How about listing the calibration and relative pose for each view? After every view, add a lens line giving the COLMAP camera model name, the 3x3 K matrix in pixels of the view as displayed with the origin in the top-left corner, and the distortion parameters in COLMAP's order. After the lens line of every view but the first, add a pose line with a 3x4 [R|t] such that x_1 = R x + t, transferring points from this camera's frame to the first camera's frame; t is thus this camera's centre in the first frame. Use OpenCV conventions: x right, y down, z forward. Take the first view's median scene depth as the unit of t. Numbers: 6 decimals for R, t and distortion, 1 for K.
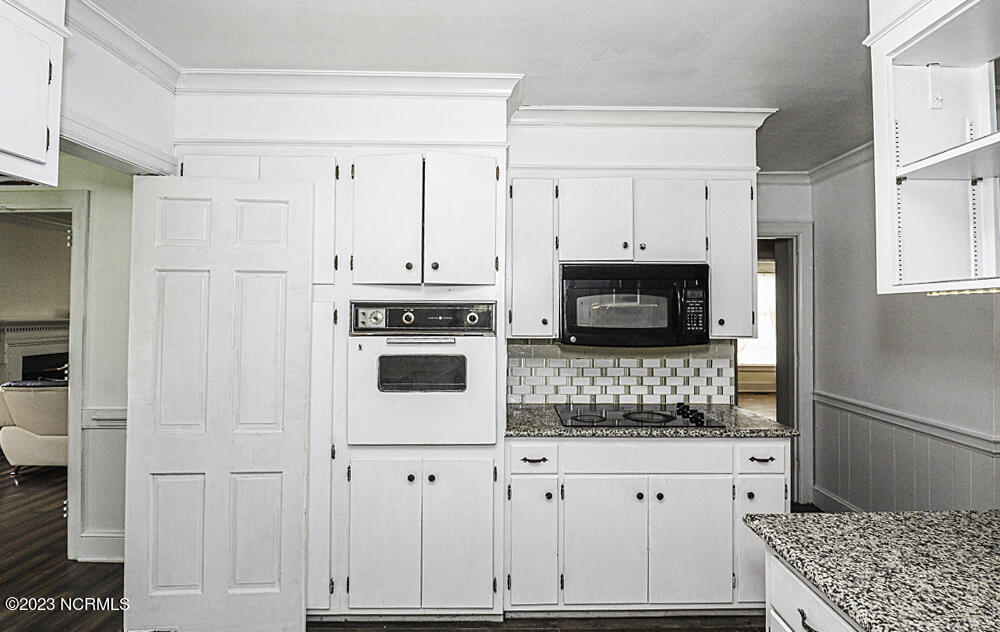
lens RADIAL K [[494.7, 0, 502.1], [0, 494.7, 299.4], [0, 0, 1]] dist [-0.000567, -0.000052]
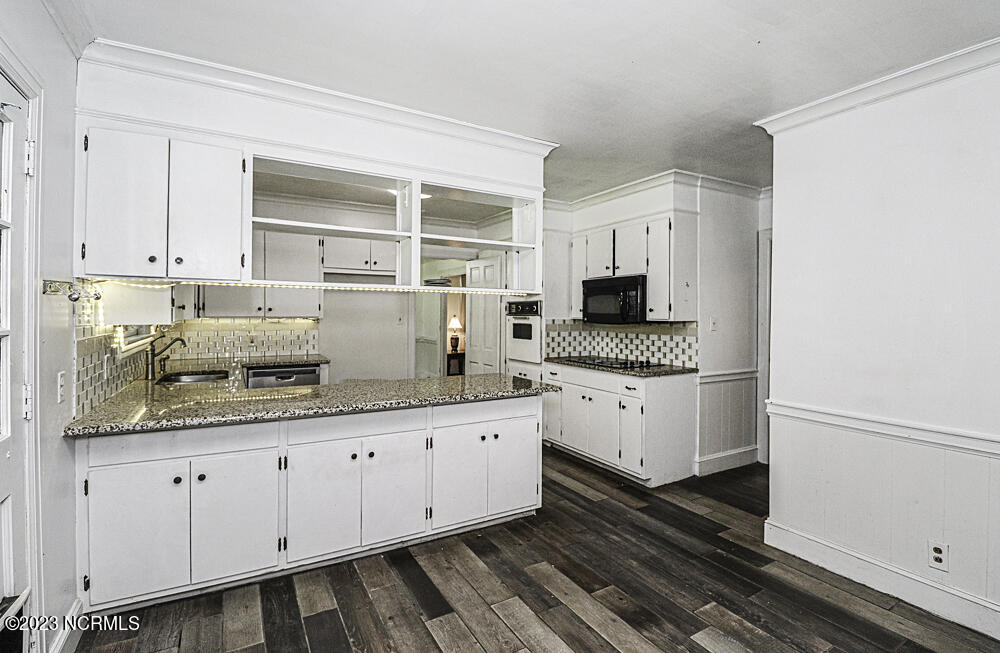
lens RADIAL K [[474.6, 0, 500.6], [0, 474.6, 313.4], [0, 0, 1]] dist [-0.000925, -0.000126]
pose [[0.480553, 0.000205, -0.876965, 1.595334], [0.018235, 0.999781, 0.010226, 0.032436], [0.876776, -0.020905, 0.480445, -0.175070]]
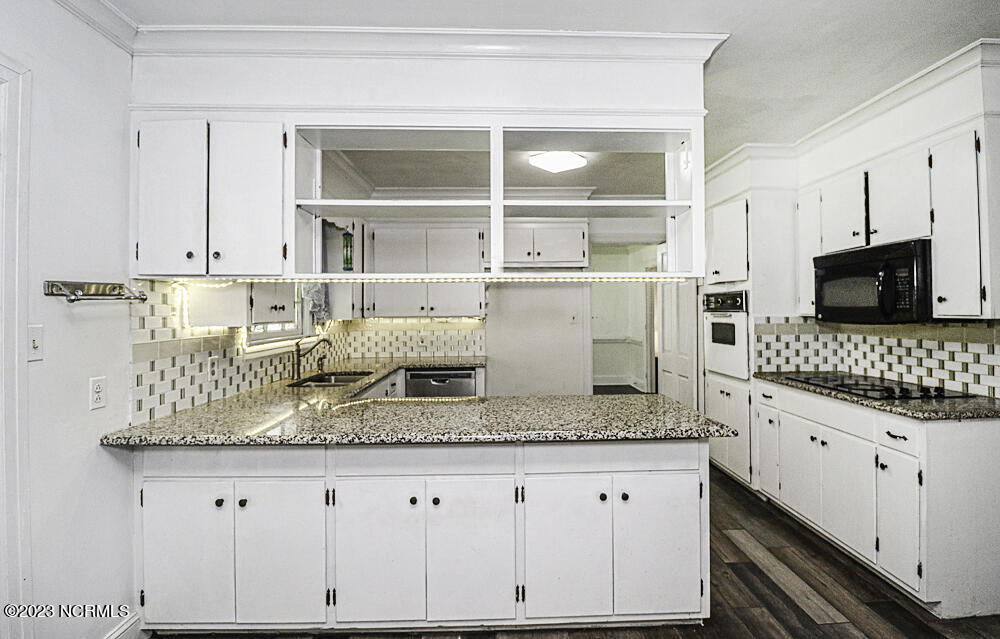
lens RADIAL K [[478.2, 0, 504.7], [0, 478.2, 305.1], [0, 0, 1]] dist [-0.000043, -0.013488]
pose [[0.015008, -0.015501, -0.999767, 1.332747], [0.034236, 0.999302, -0.014979, 0.042565], [0.999301, -0.034003, 0.015529, 0.183454]]
